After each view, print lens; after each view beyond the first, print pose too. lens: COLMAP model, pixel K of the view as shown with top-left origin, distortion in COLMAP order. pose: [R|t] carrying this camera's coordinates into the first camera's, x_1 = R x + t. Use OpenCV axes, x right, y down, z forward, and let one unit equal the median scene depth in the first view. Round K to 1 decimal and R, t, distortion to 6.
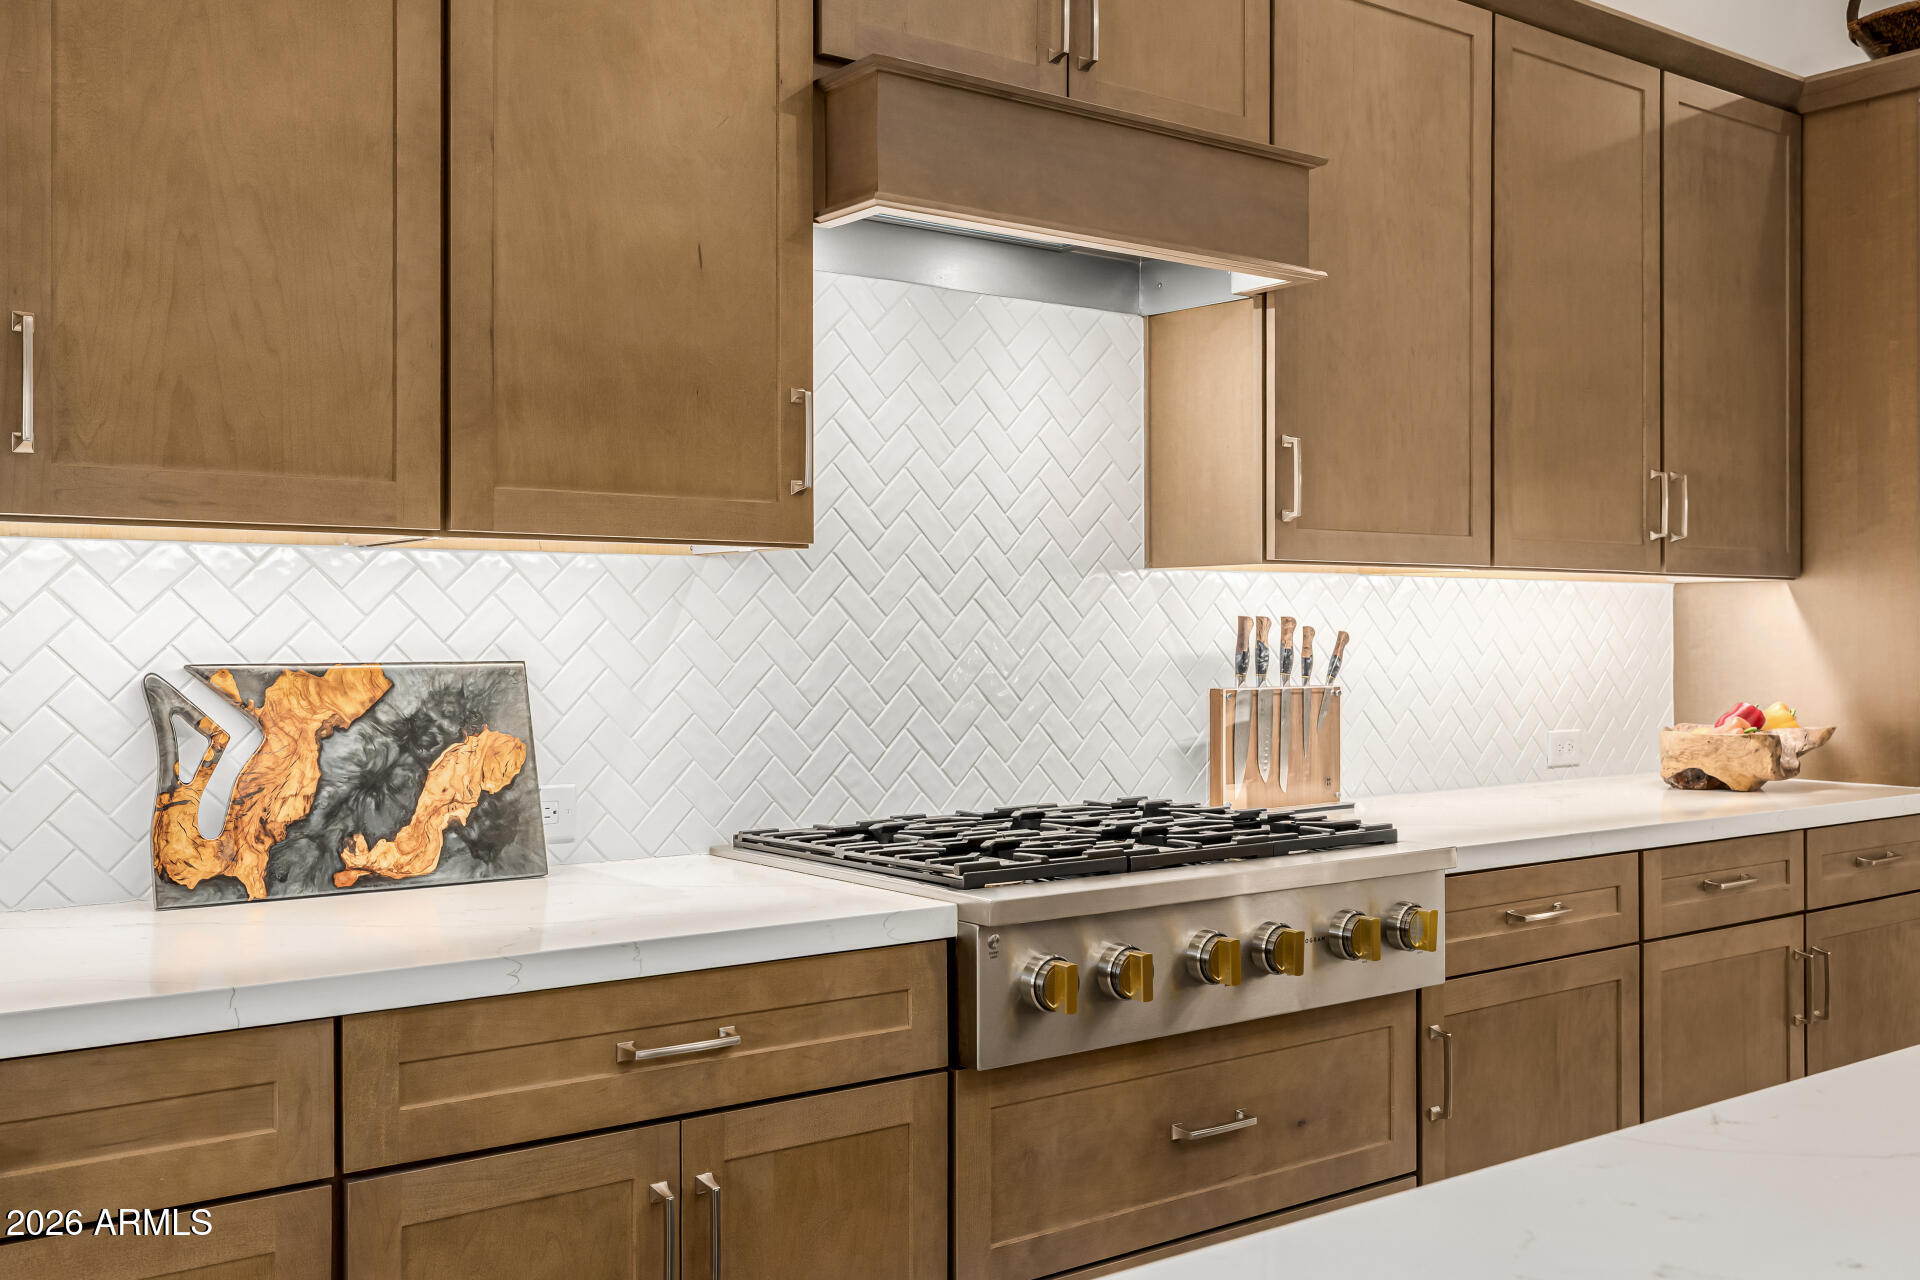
lens RADIAL K [[1775.9, 0, 969.3], [0, 1775.9, 621.1], [0, 0, 1]] dist [0.011603, 0.000000]
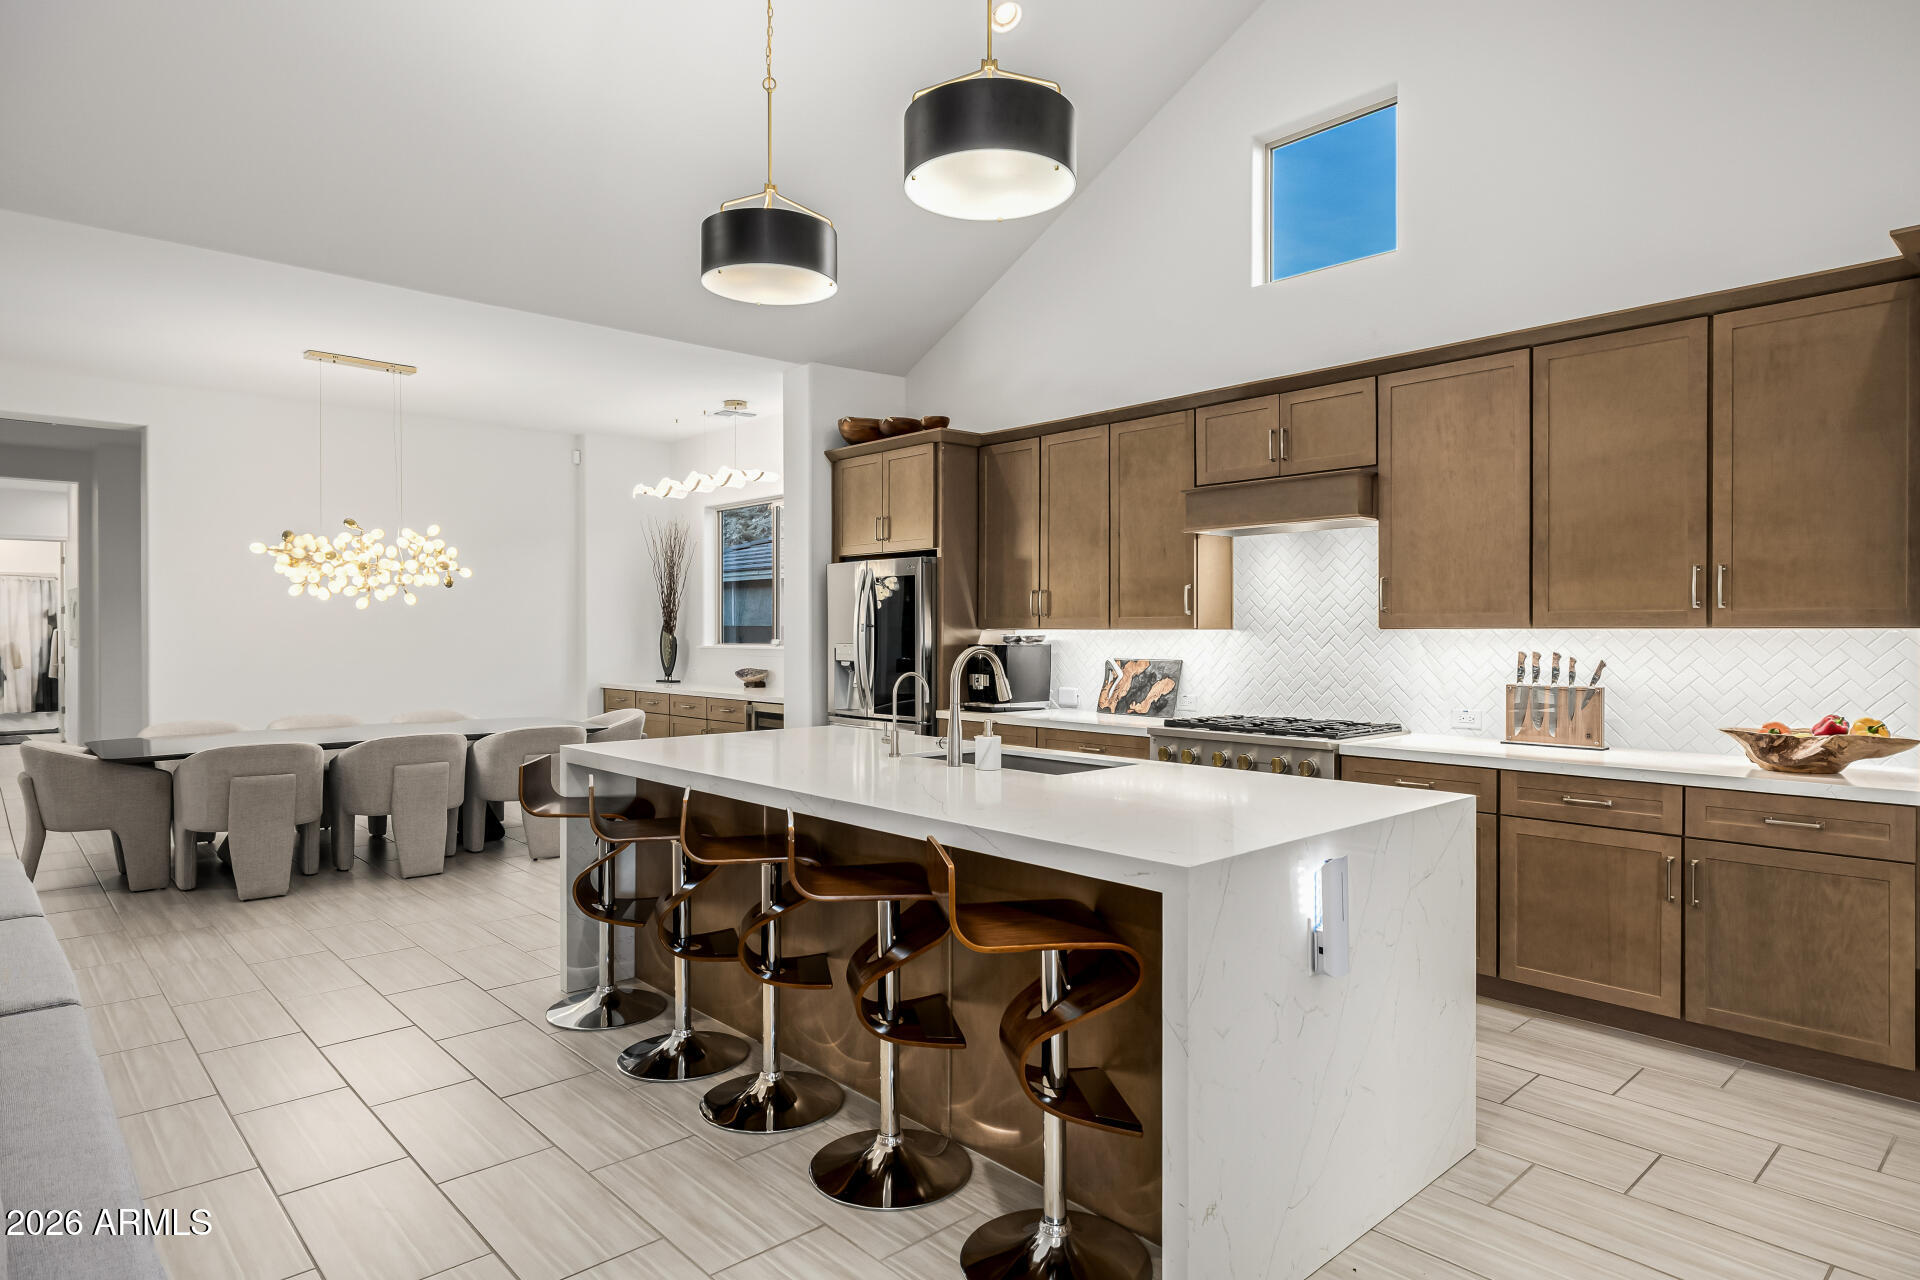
lens RADIAL K [[1090.7, 0, 961.9], [0, 1090.7, 631.3], [0, 0, 1]] dist [0.000750, -0.001743]
pose [[0.103369, 0.002581, -0.994640, 1.676029], [0.006661, 0.999972, 0.003287, -0.040681], [0.994621, -0.006965, 0.103349, 0.281359]]
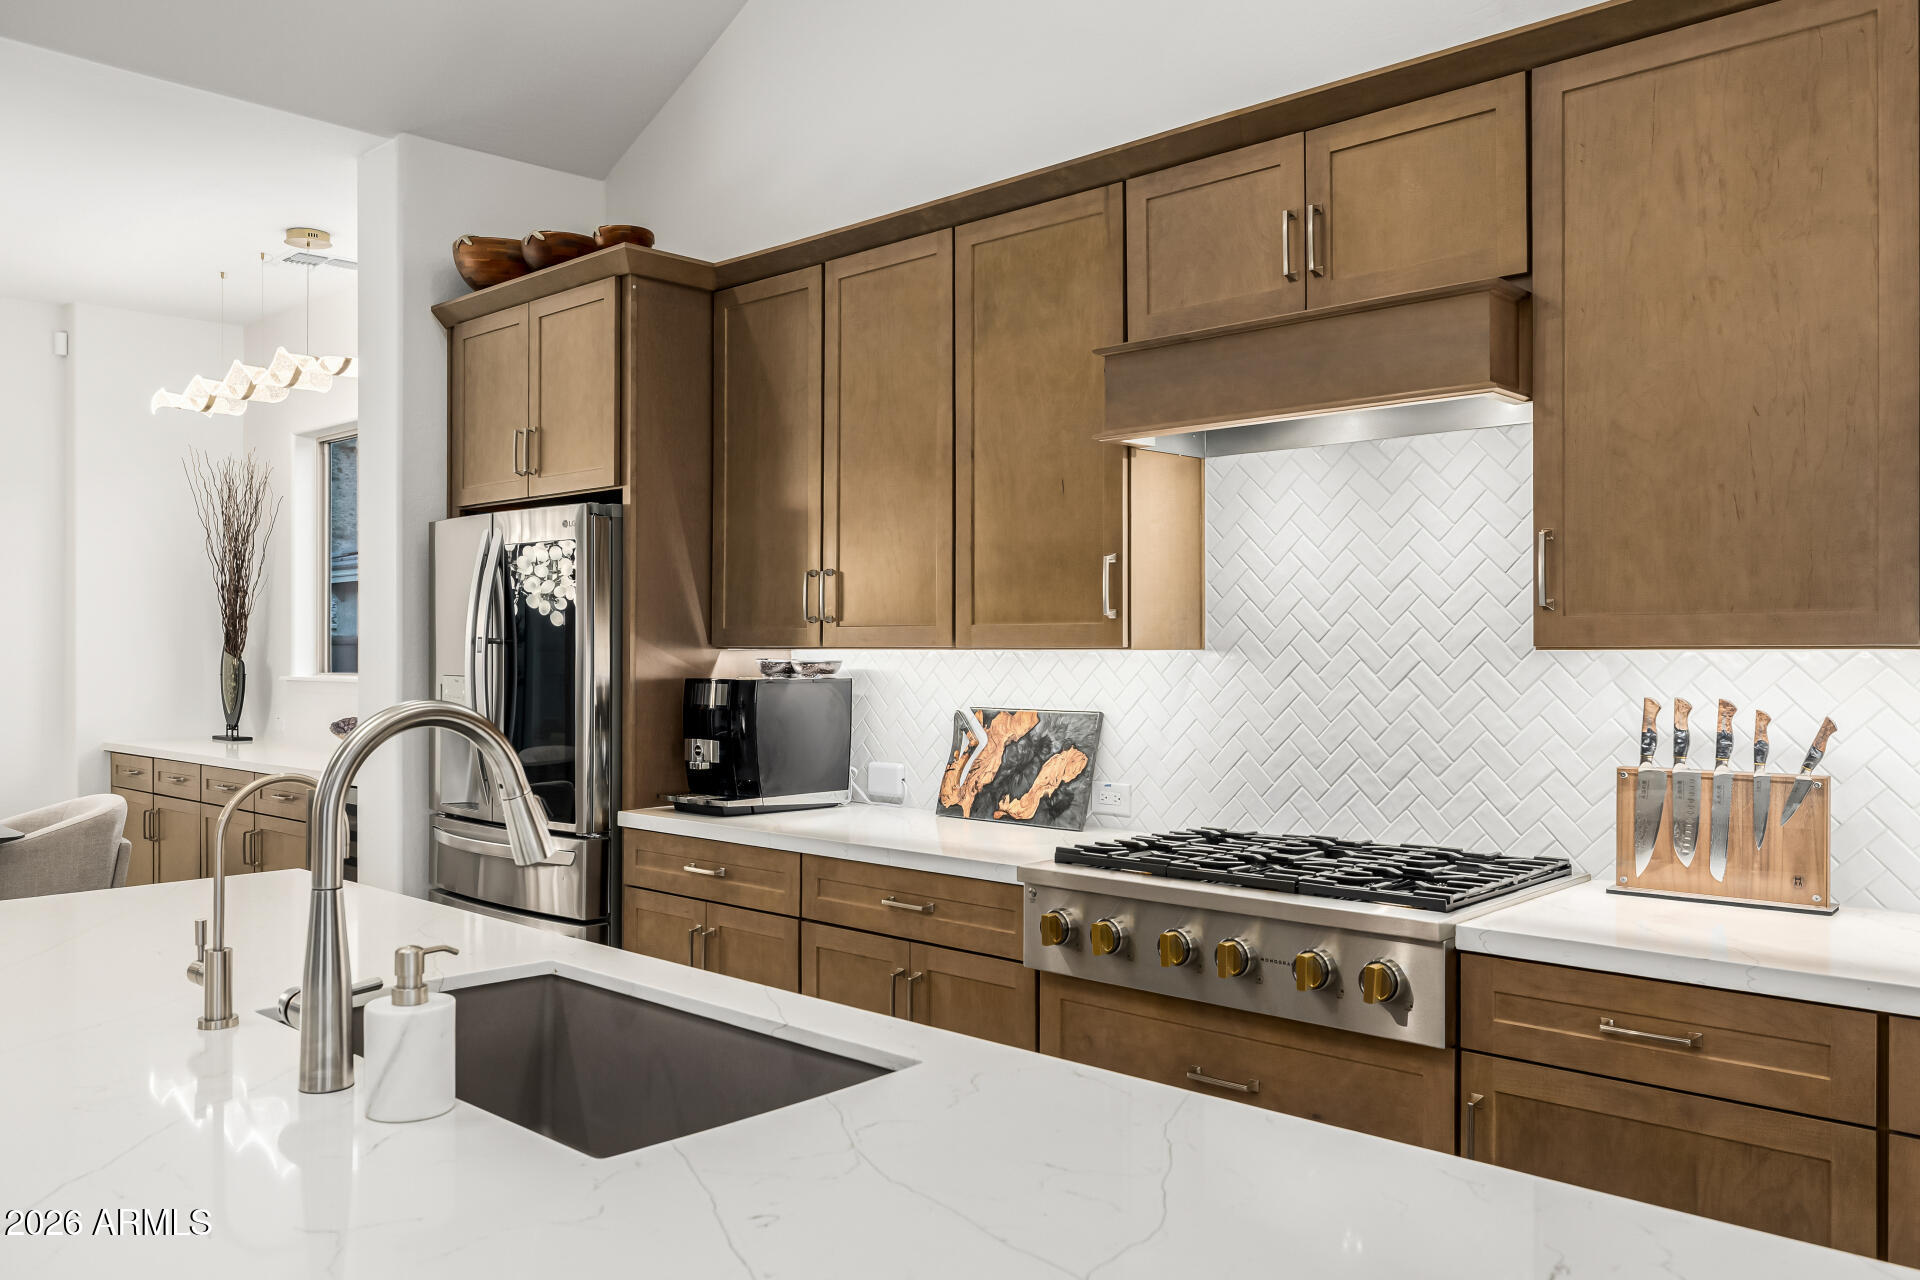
lens RADIAL K [[1472.5, 0, 947.0], [0, 1472.5, 642.6], [0, 0, 1]] dist [0.022903, -0.008840]
pose [[0.172801, -0.002443, -0.984954, 1.029260], [0.006156, 0.999980, -0.001400, -0.039858], [0.984938, -0.005822, 0.172812, 0.516283]]
